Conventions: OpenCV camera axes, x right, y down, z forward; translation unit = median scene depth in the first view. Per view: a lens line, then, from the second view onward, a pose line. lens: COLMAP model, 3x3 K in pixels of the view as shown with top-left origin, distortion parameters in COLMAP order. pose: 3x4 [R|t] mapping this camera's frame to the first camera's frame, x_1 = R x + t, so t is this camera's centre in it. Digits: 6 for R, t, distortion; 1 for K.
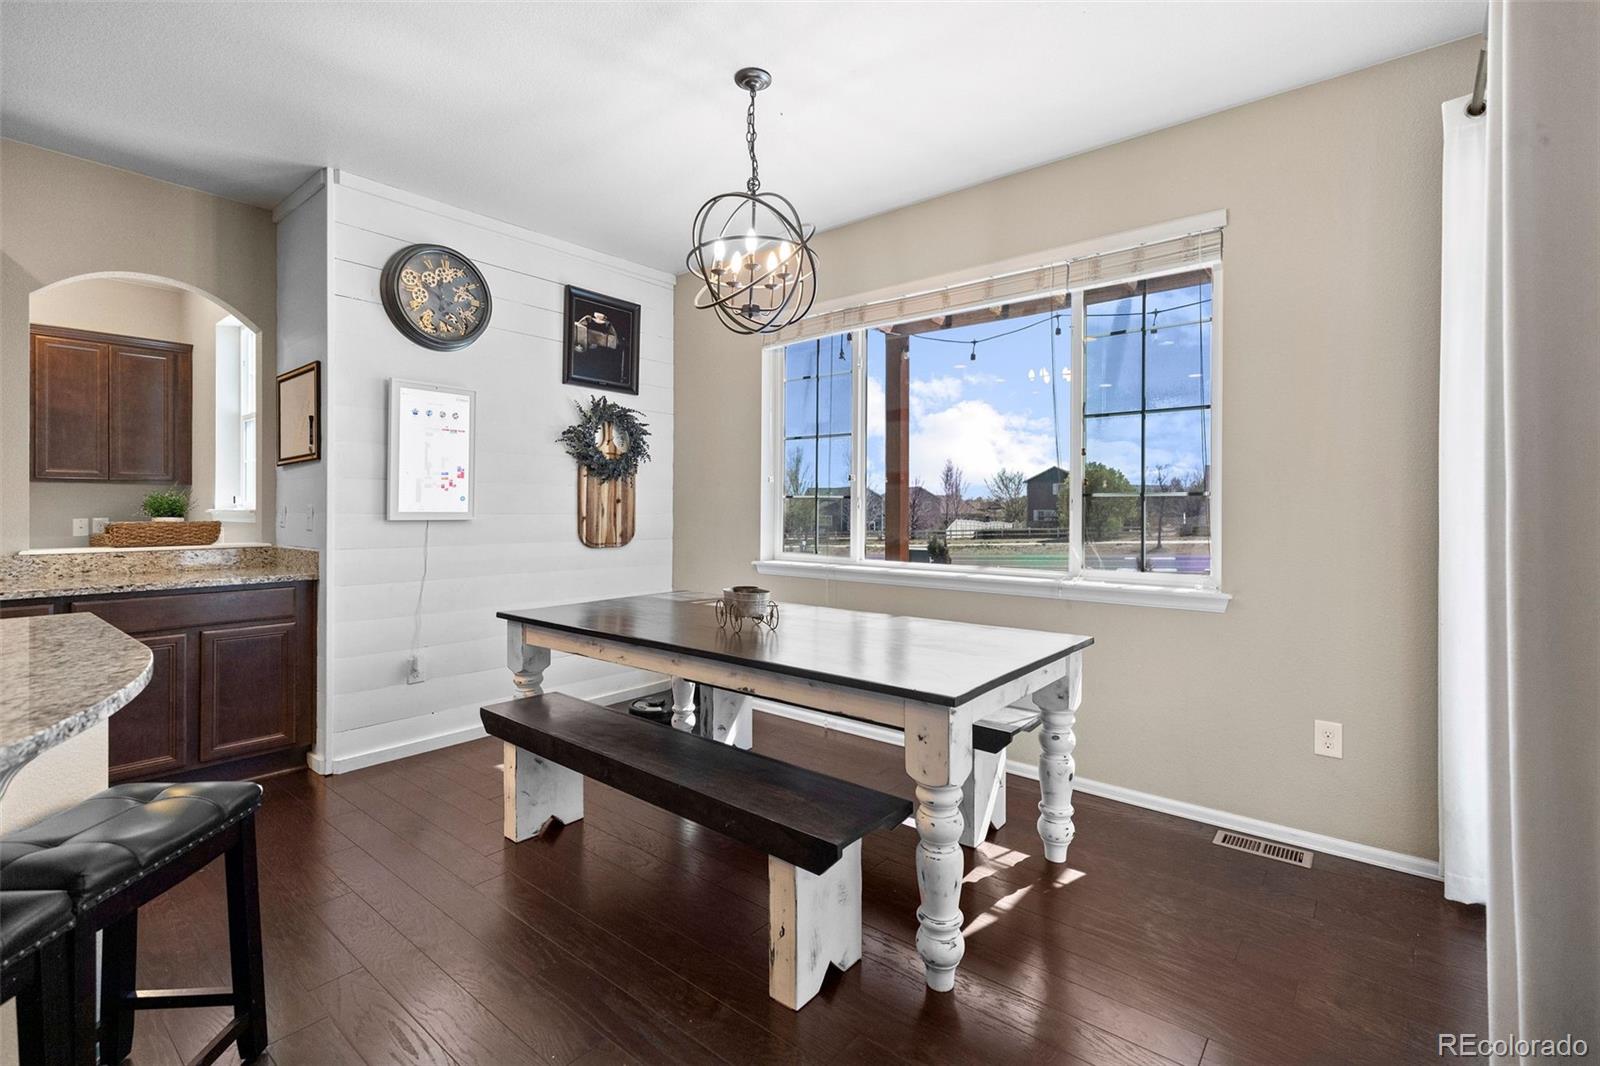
lens RADIAL K [[722.0, 0, 800.6], [0, 722.0, 508.0], [0, 0, 1]] dist [0.005077, 0.000313]
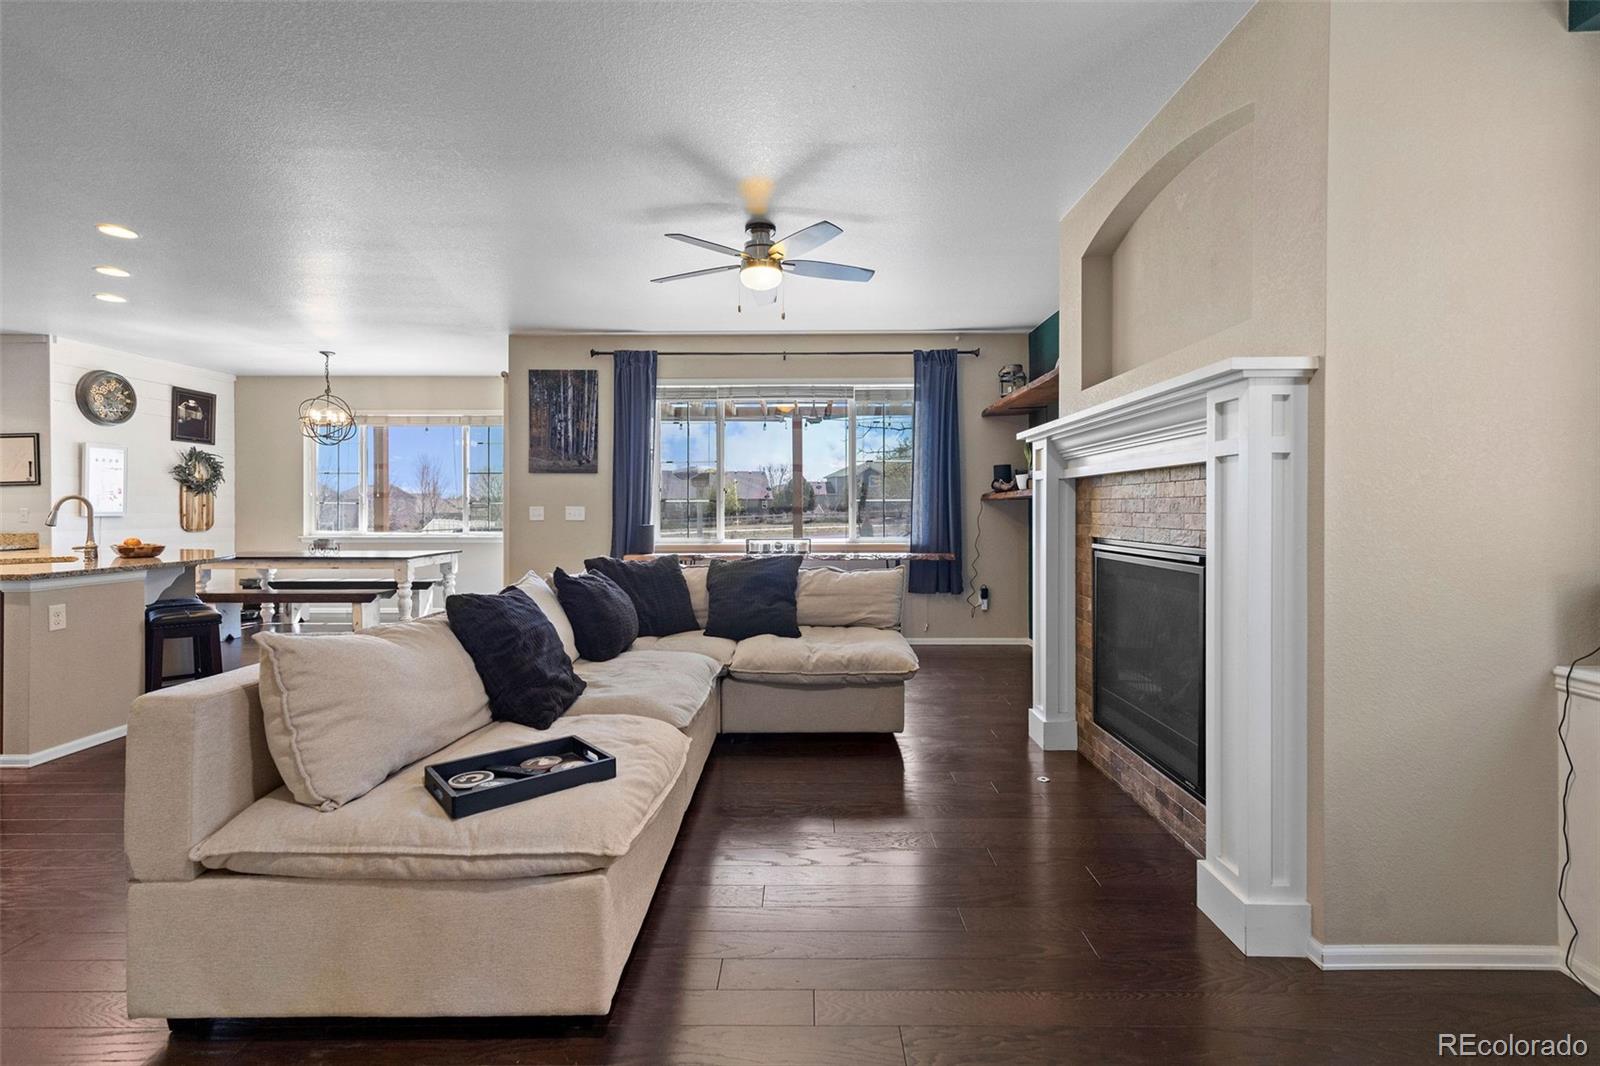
lens RADIAL K [[722.0, 0, 800.6], [0, 722.0, 508.0], [0, 0, 1]] dist [0.005077, 0.000313]
pose [[0.777250, -0.007287, 0.629150, -0.275431], [0.005786, 0.999973, 0.004433, -0.002707], [-0.629166, 0.000195, 0.777271, -1.553264]]
